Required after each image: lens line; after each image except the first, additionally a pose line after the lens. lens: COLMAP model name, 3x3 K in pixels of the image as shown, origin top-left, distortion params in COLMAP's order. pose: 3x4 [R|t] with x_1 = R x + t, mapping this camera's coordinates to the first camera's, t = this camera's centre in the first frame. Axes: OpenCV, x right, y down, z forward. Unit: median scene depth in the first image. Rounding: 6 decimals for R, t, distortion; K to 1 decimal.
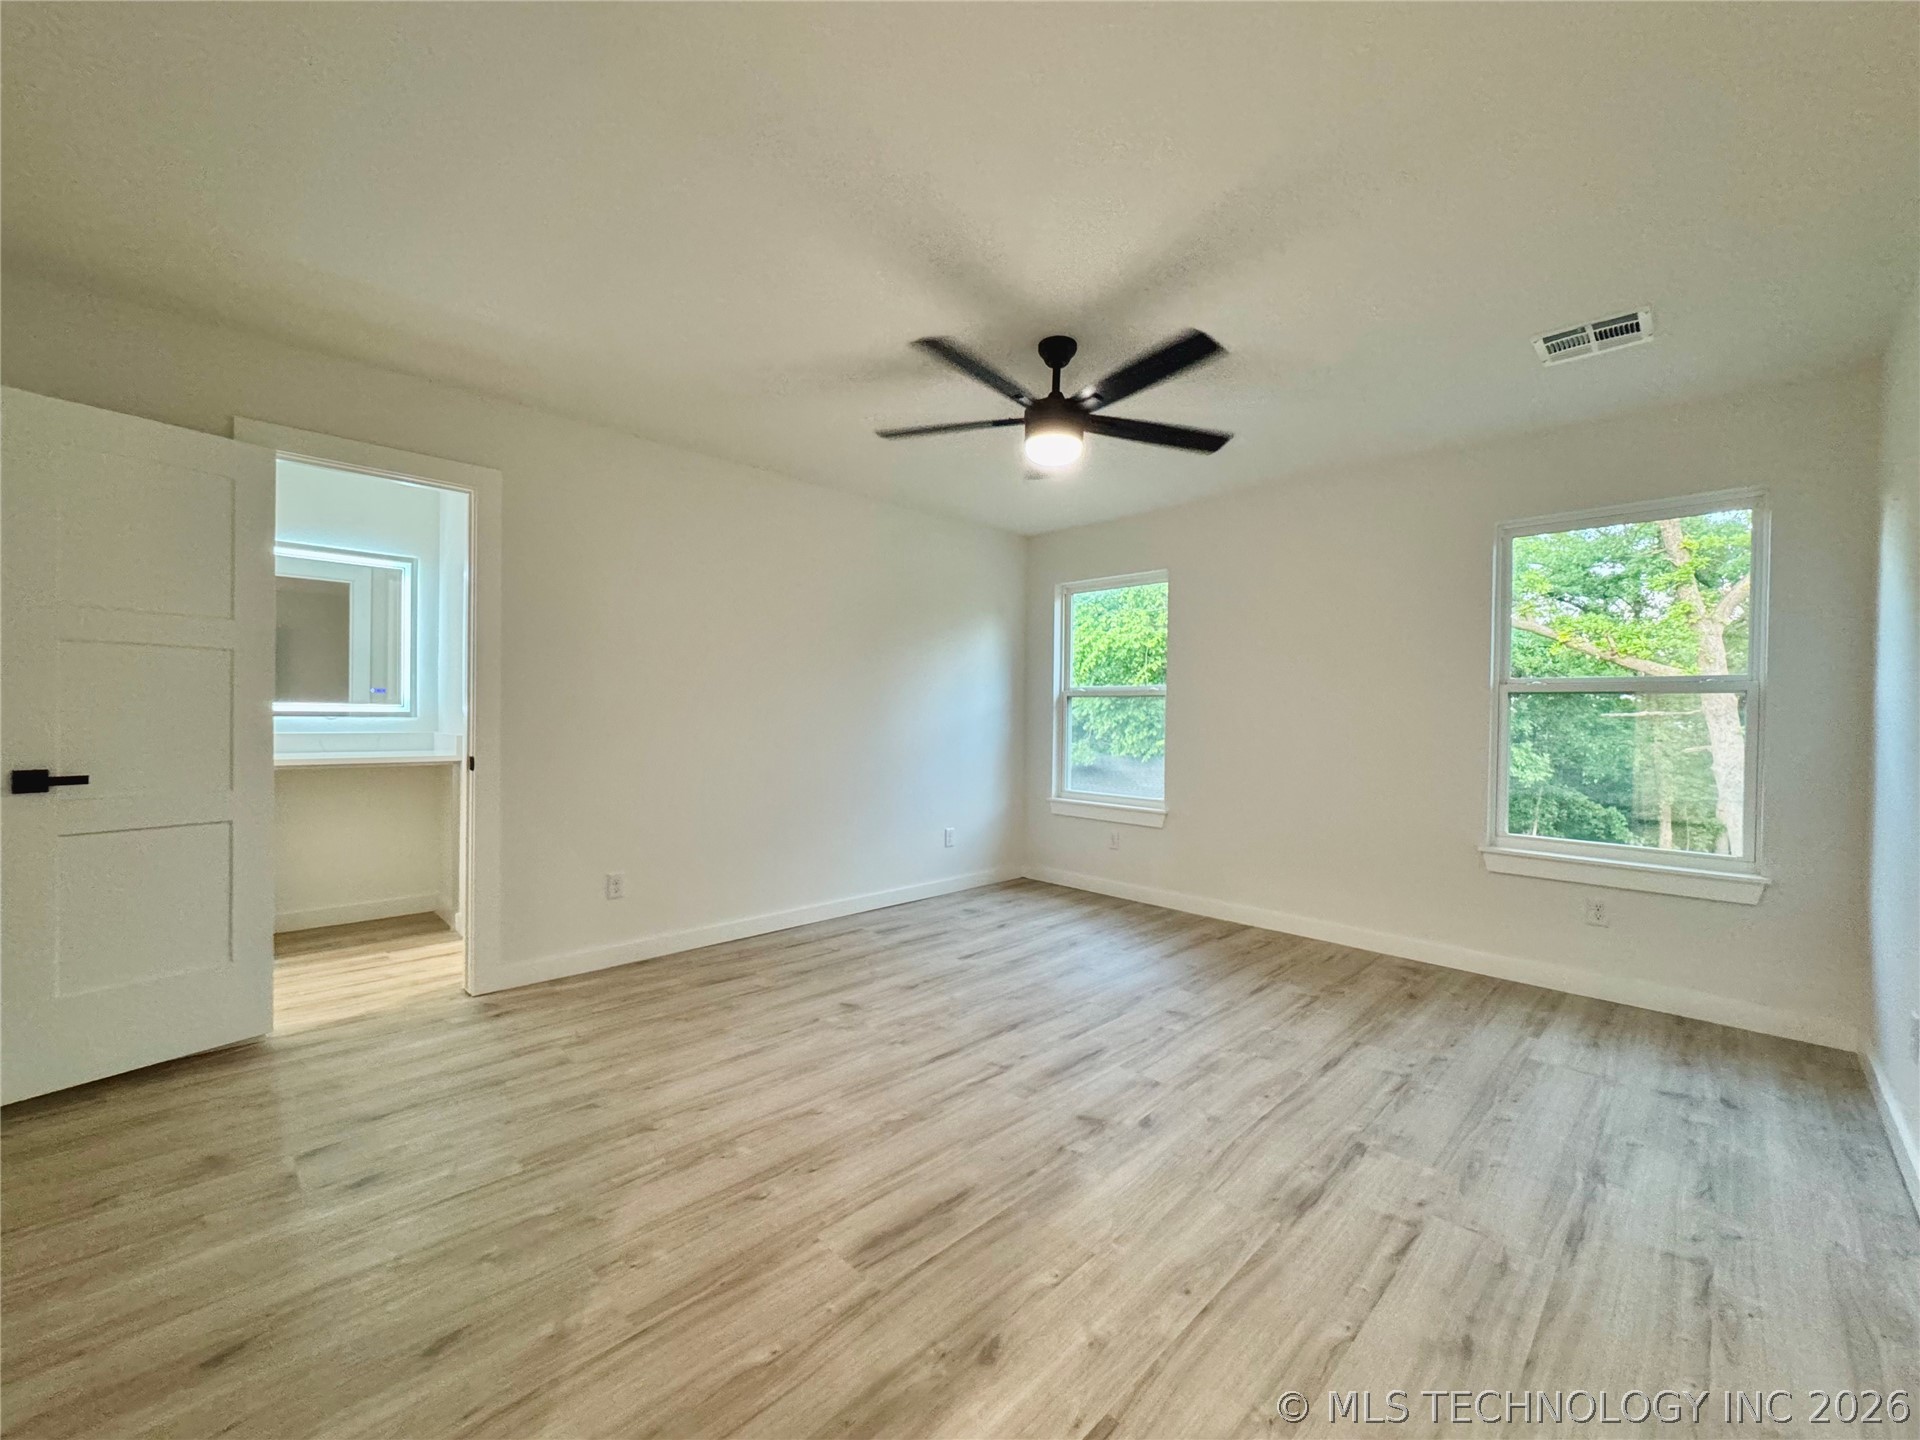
lens RADIAL K [[770.0, 0, 957.5], [0, 770.0, 721.2], [0, 0, 1]] dist [-0.001308, -0.000217]
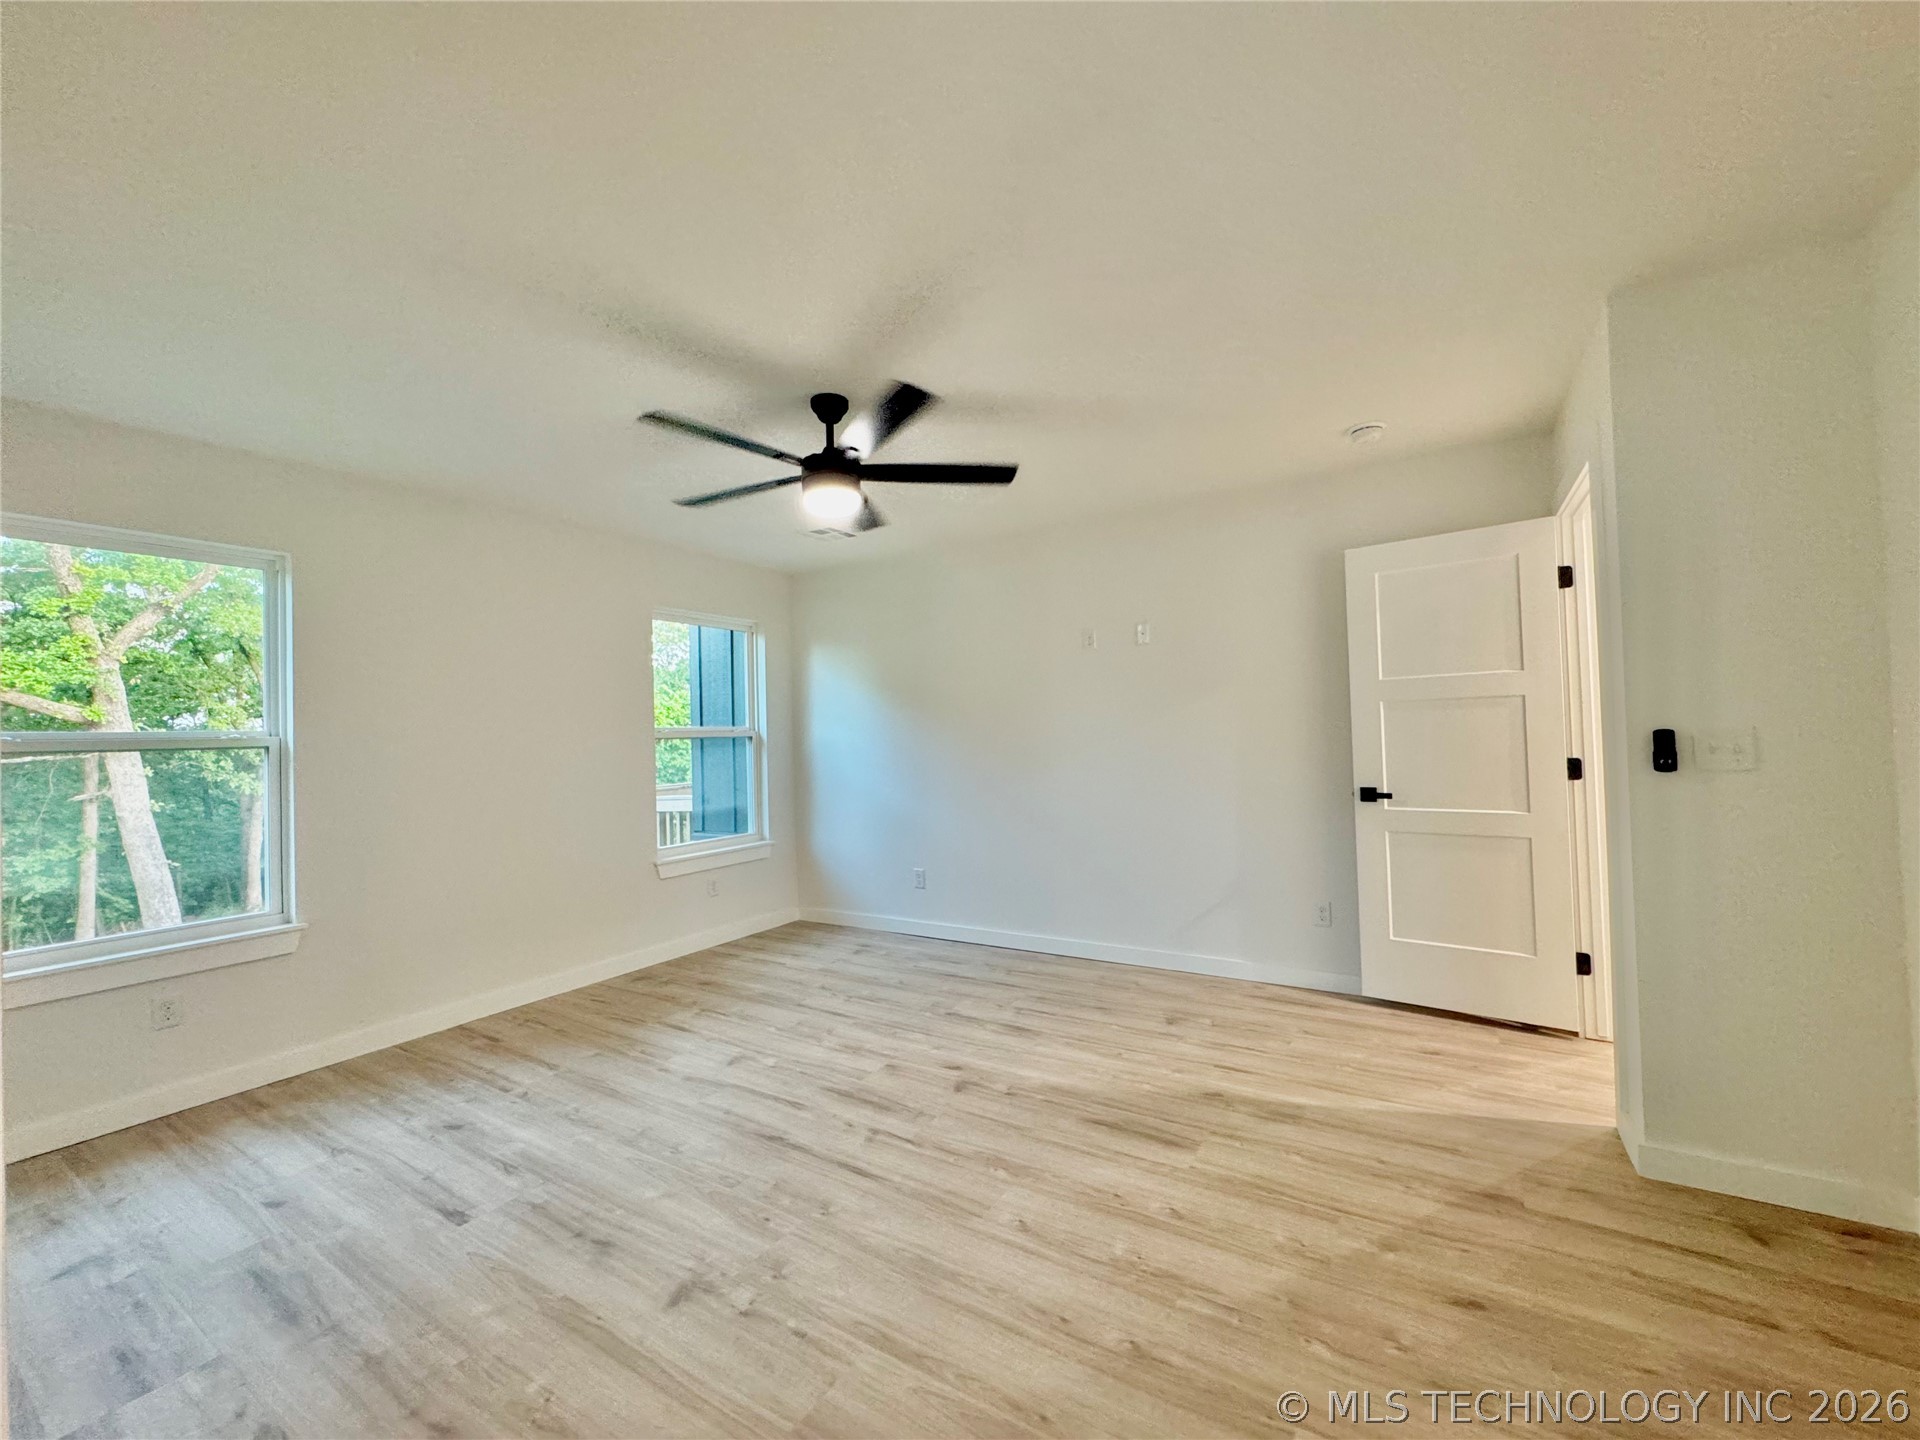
lens RADIAL K [[770.0, 0, 957.5], [0, 770.0, 721.2], [0, 0, 1]] dist [-0.001308, -0.000217]
pose [[-0.235368, 0.013837, 0.971808, -0.899573], [0.035956, 0.999338, -0.005520, -0.057621], [-0.971241, 0.033643, -0.235710, 1.098114]]
